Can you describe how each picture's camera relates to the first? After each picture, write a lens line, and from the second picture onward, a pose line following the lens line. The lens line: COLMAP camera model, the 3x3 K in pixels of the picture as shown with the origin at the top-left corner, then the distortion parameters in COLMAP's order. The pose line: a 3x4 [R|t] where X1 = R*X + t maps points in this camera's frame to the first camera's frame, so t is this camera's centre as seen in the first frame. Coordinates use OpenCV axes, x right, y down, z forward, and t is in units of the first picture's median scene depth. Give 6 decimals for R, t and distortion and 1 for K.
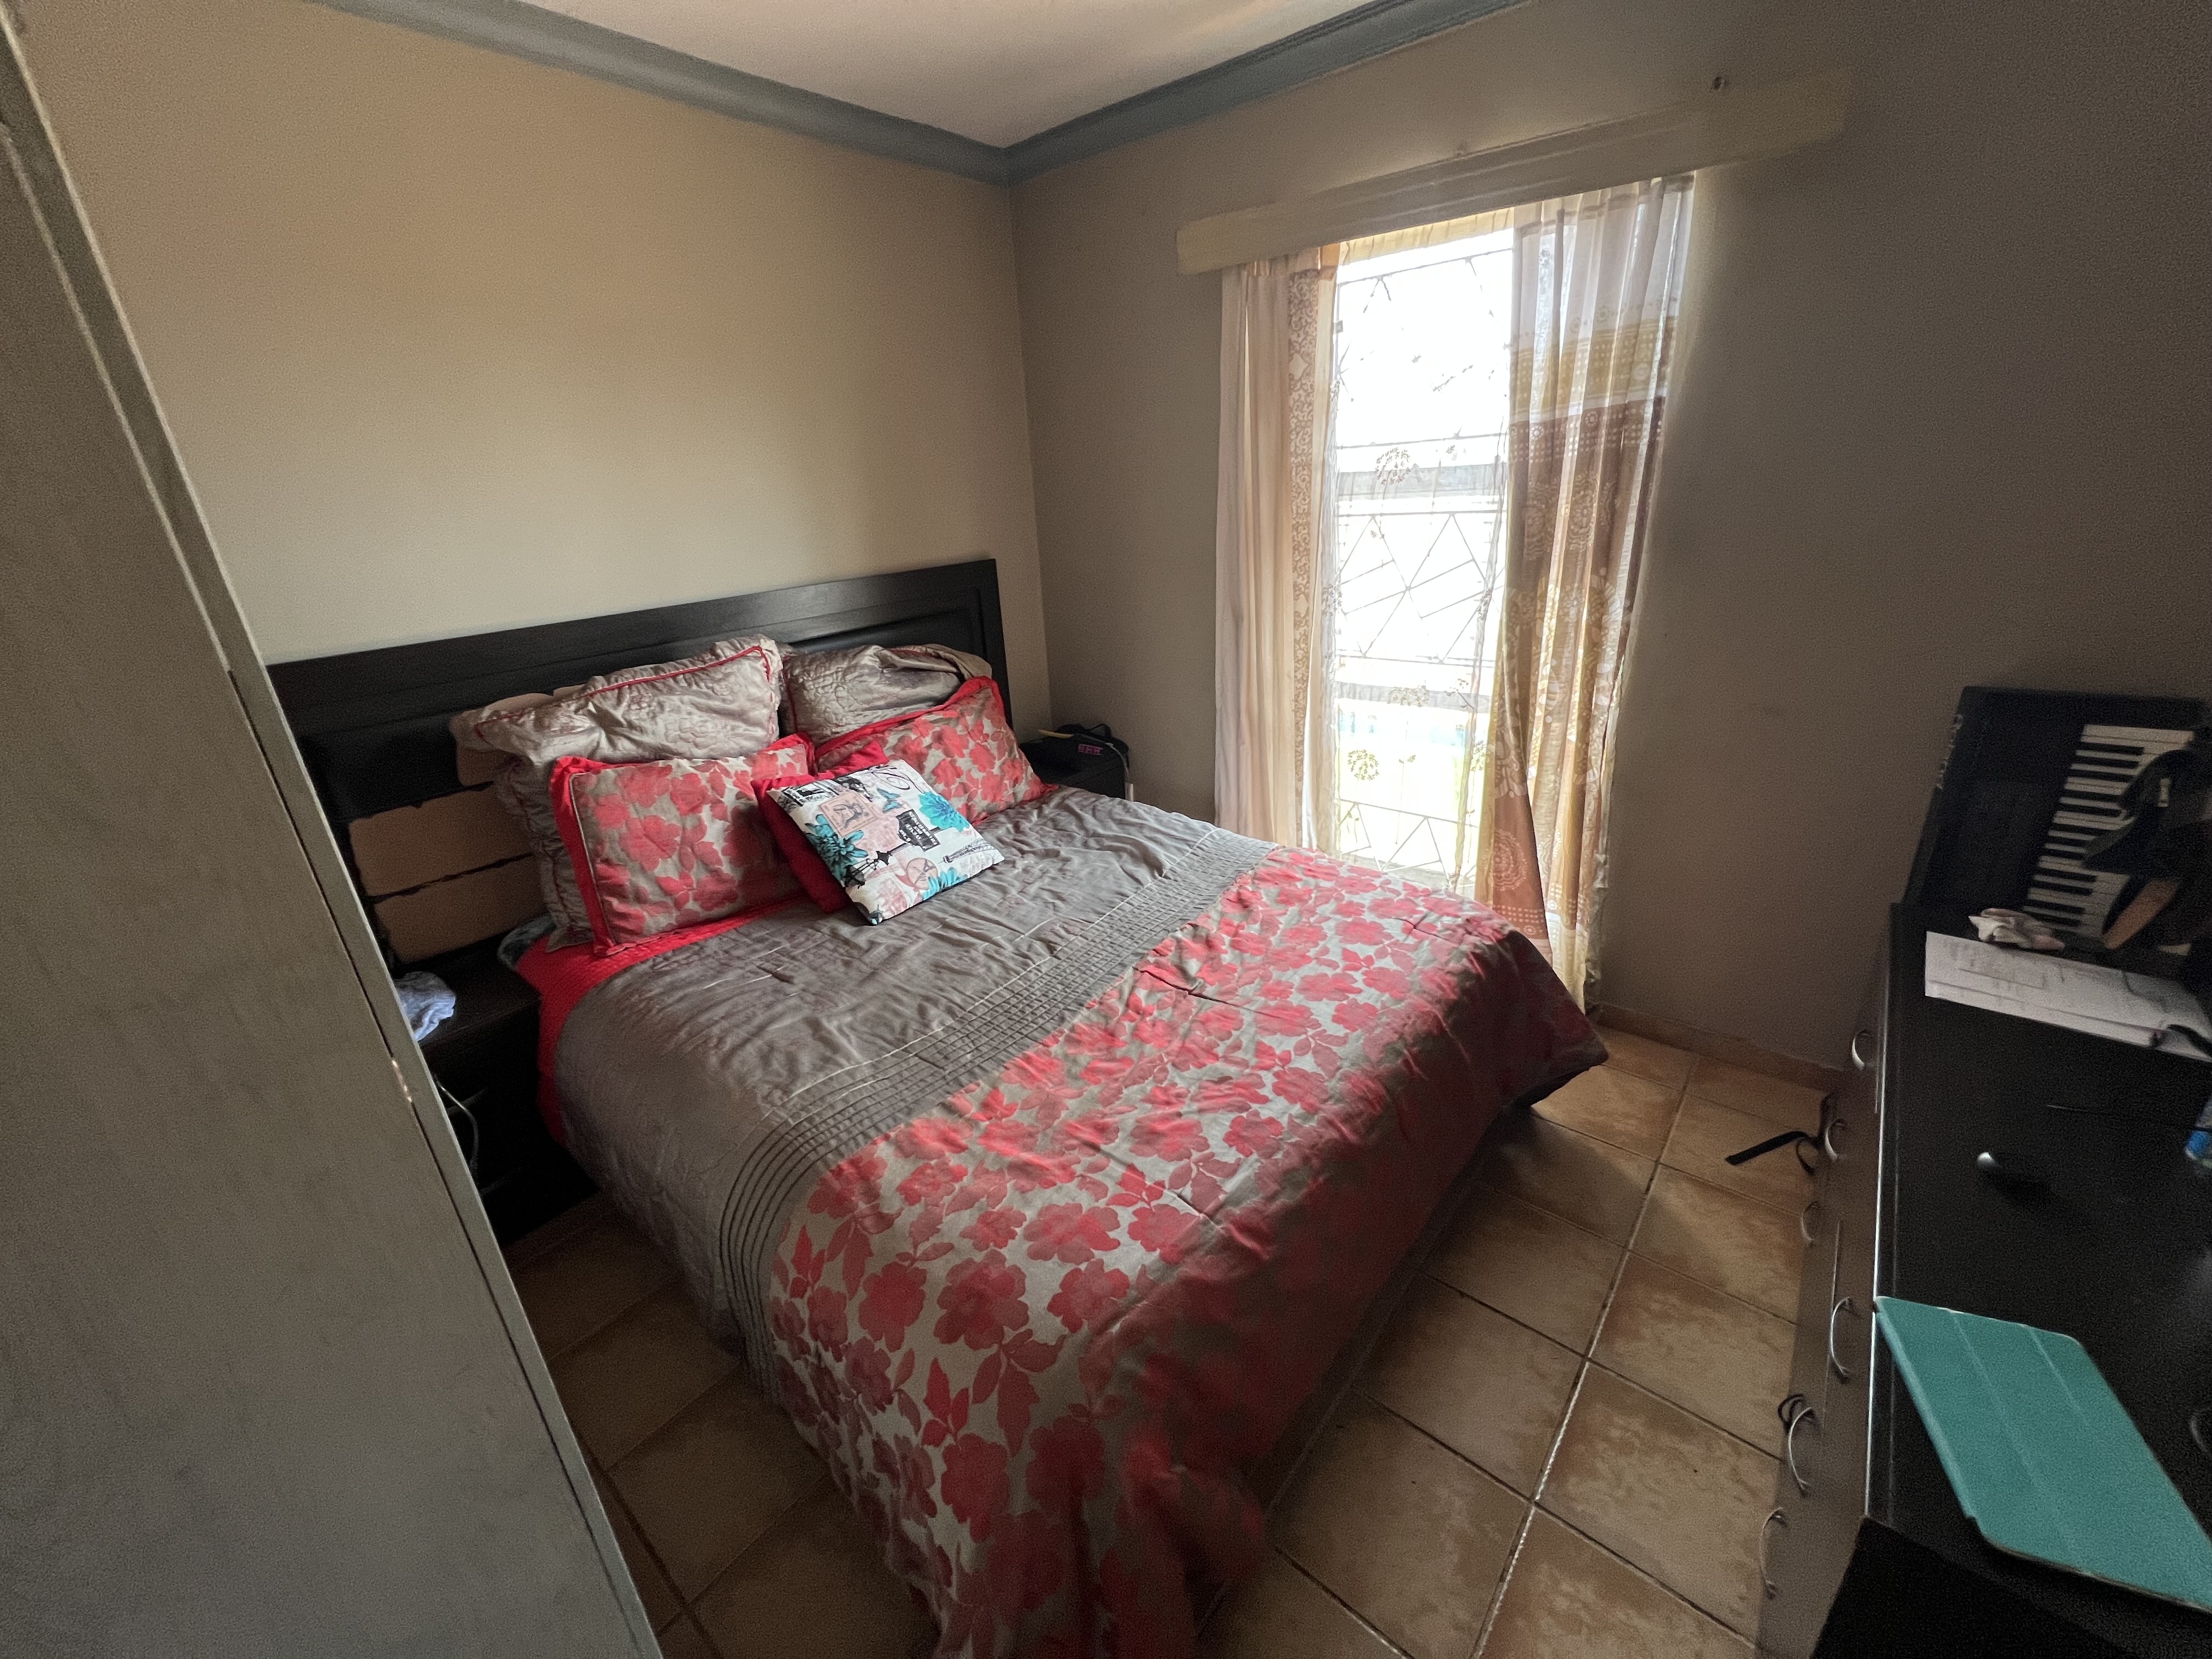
lens RADIAL K [[882.6, 0, 1095.9], [0, 882.6, 831.4], [0, 0, 1]] dist [-0.000354, -0.000166]
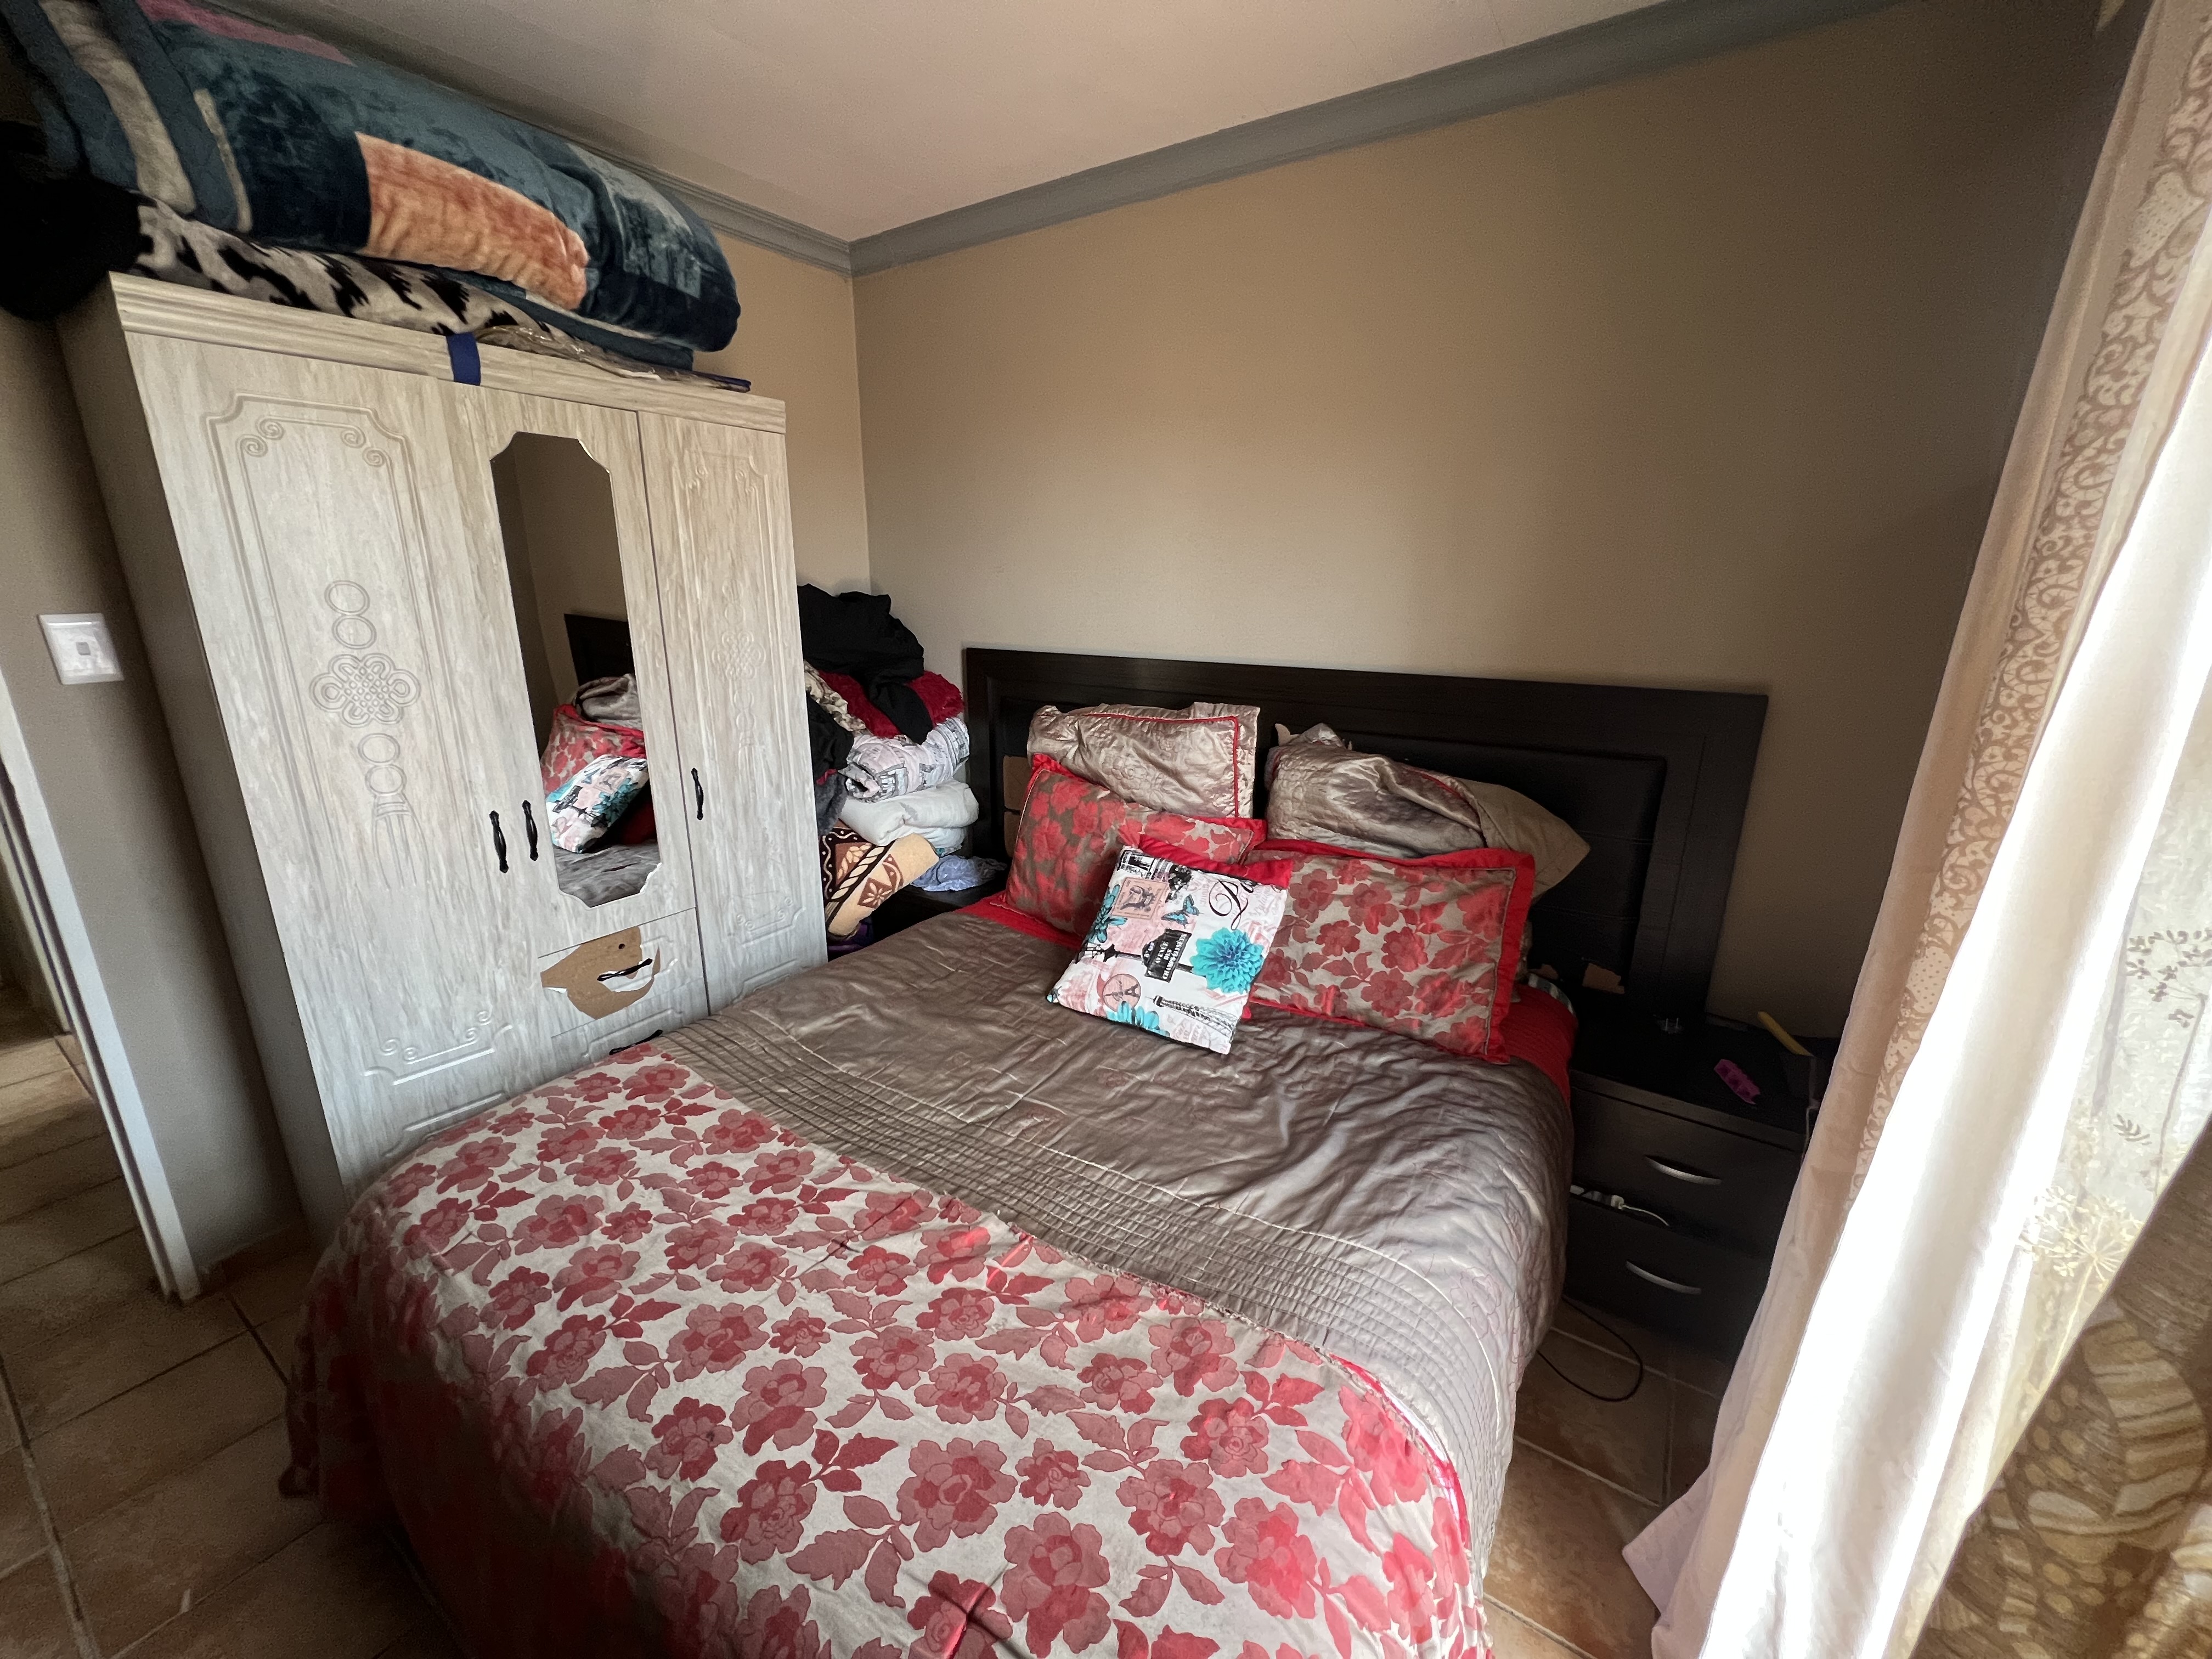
lens RADIAL K [[882.6, 0, 1097.6], [0, 882.6, 815.1], [0, 0, 1]] dist [-0.000354, -0.000166]
pose [[0.112747, 0.322157, -0.939948, 0.571964], [-0.377349, 0.888991, 0.259429, -0.330853], [0.919182, 0.325439, 0.221796, 0.737789]]
